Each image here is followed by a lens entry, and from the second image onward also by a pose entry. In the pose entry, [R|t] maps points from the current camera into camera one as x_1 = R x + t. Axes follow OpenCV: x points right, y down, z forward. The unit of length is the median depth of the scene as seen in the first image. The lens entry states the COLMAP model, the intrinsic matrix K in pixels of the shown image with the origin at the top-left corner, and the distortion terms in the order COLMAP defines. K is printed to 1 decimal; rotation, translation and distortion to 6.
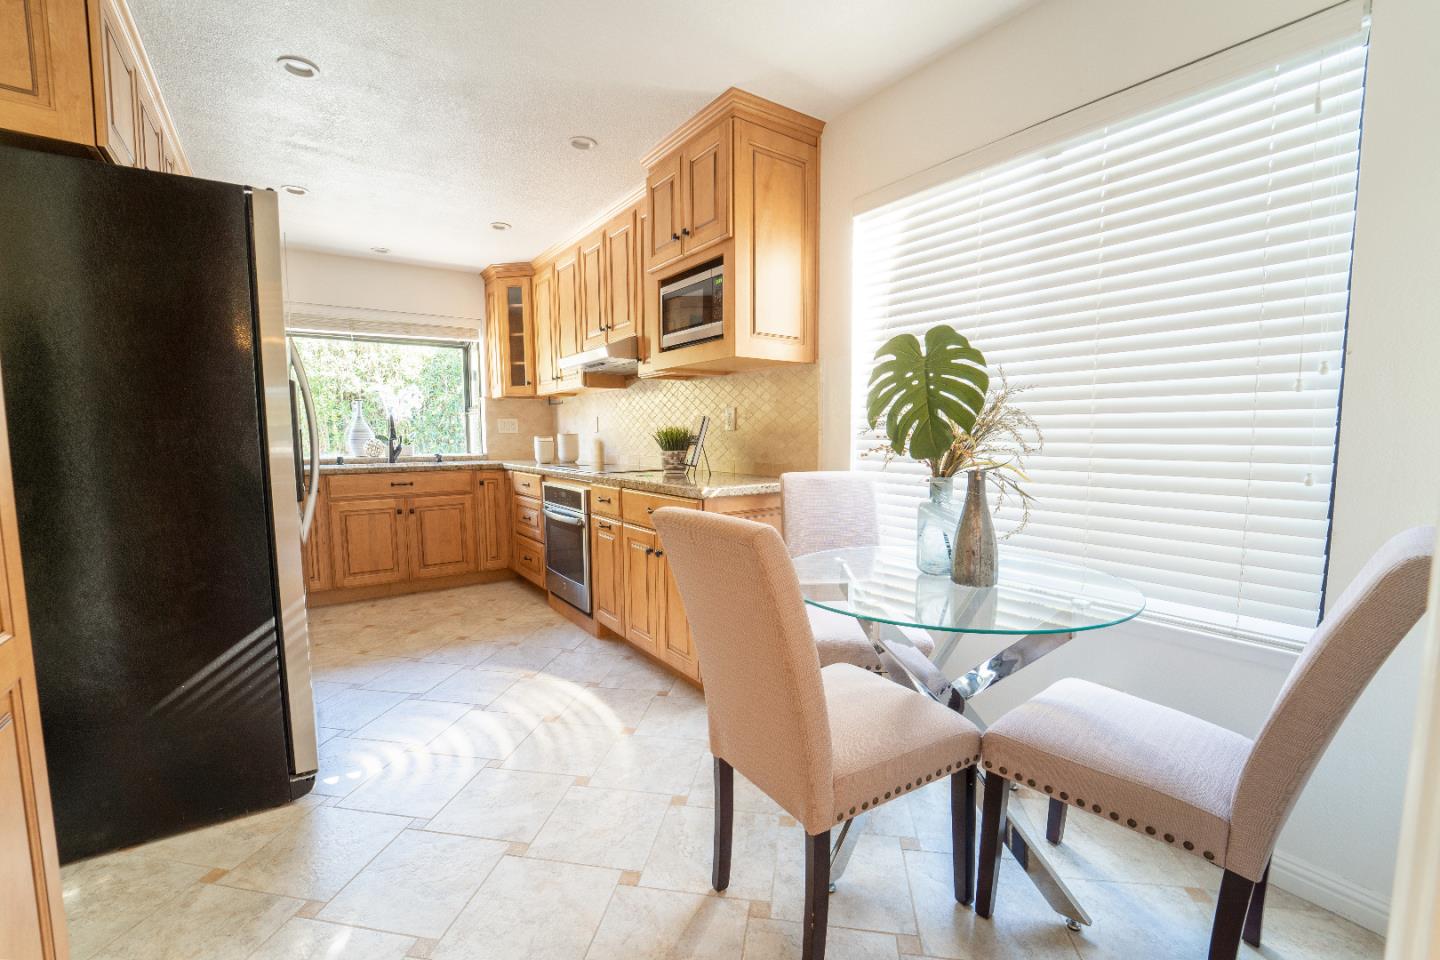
lens RADIAL K [[579.0, 0, 722.5], [0, 579.0, 481.2], [0, 0, 1]] dist [-0.013018, 0.000821]
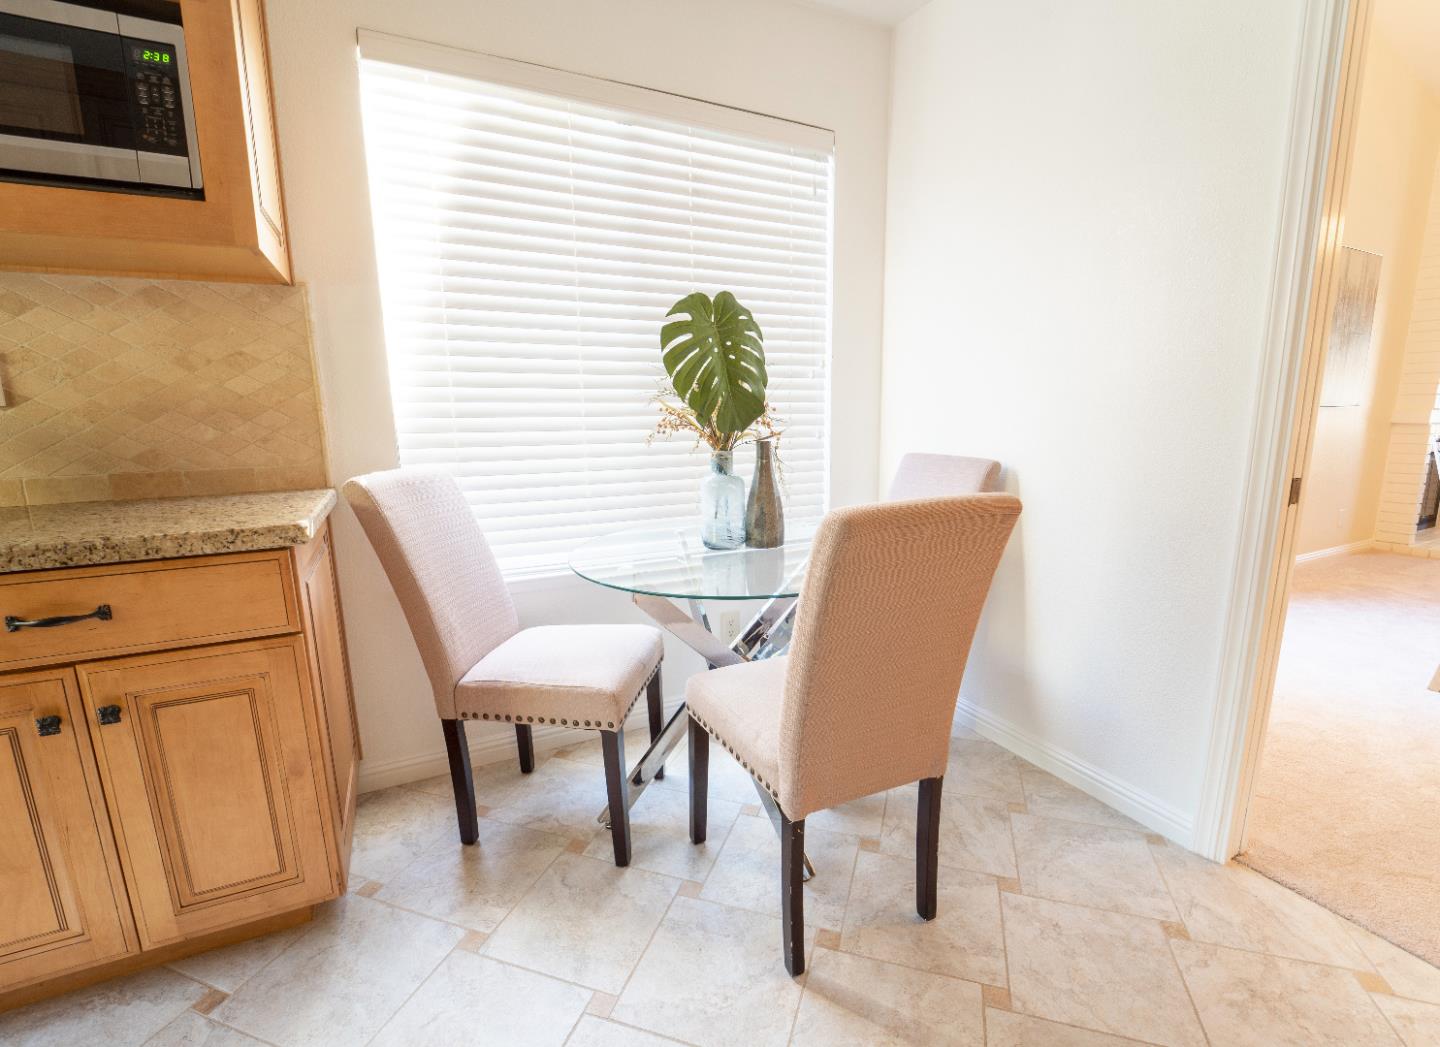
lens RADIAL K [[633.8, 0, 726.0], [0, 633.8, 525.4], [0, 0, 1]] dist [-0.017403, -0.002009]
pose [[0.197578, -0.173003, 0.964900, -0.287282], [0.086912, 0.983519, 0.158545, -0.023426], [-0.976427, 0.052536, 0.209358, 0.335554]]
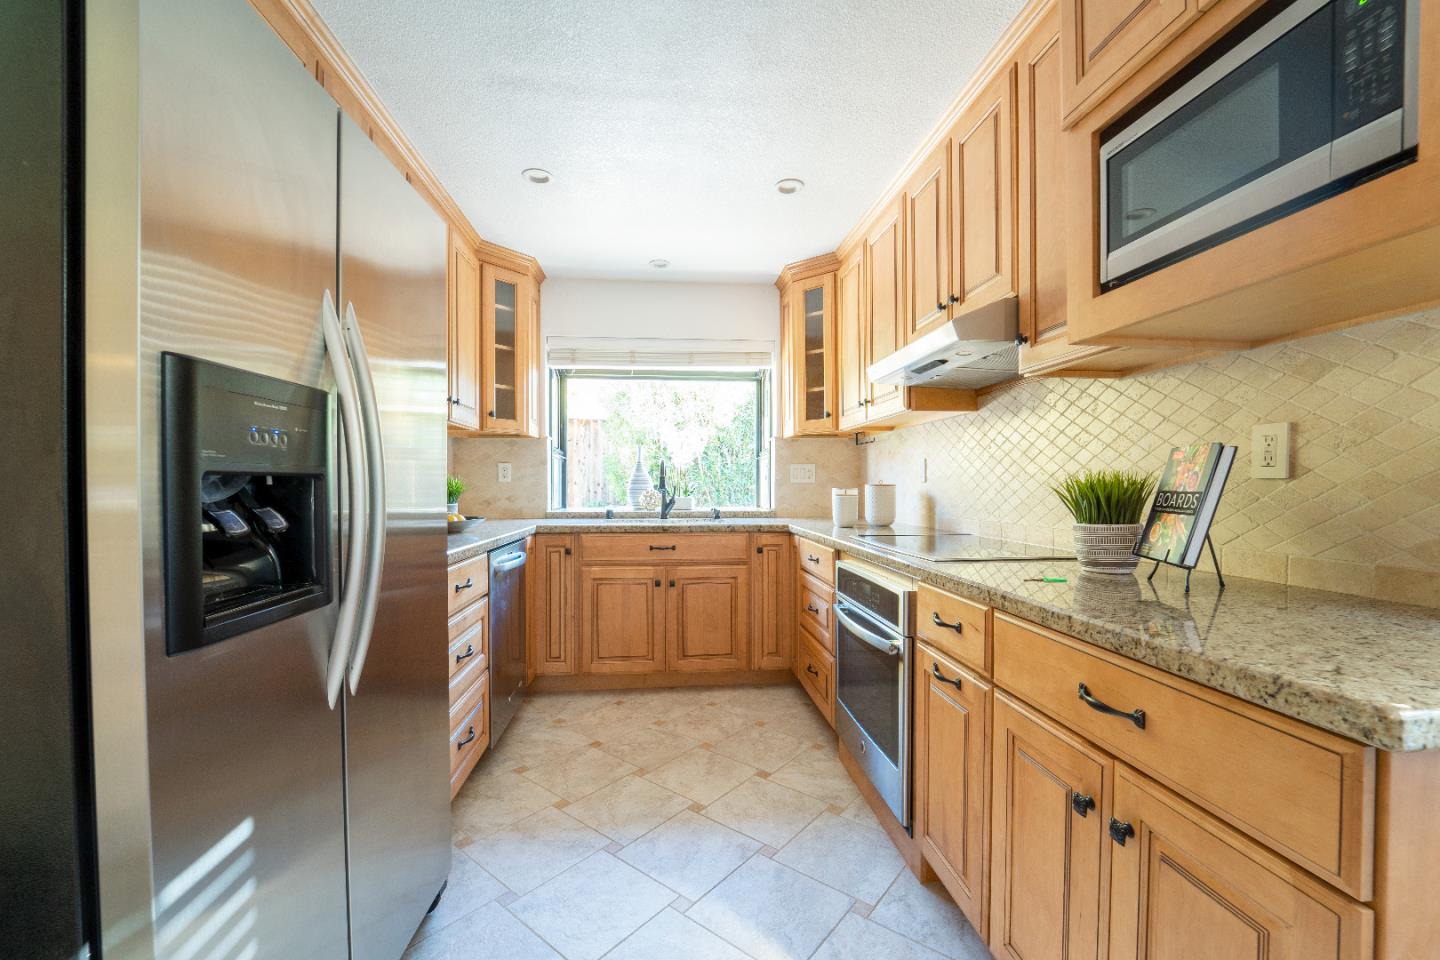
lens RADIAL K [[579.0, 0, 706.4], [0, 579.0, 493.9], [0, 0, 1]] dist [-0.013018, 0.000821]
pose [[0.847980, 0.012036, -0.529891, -0.097225], [-0.045151, 0.997749, -0.049590, -0.033721], [0.528101, 0.065976, 0.846614, 0.387019]]
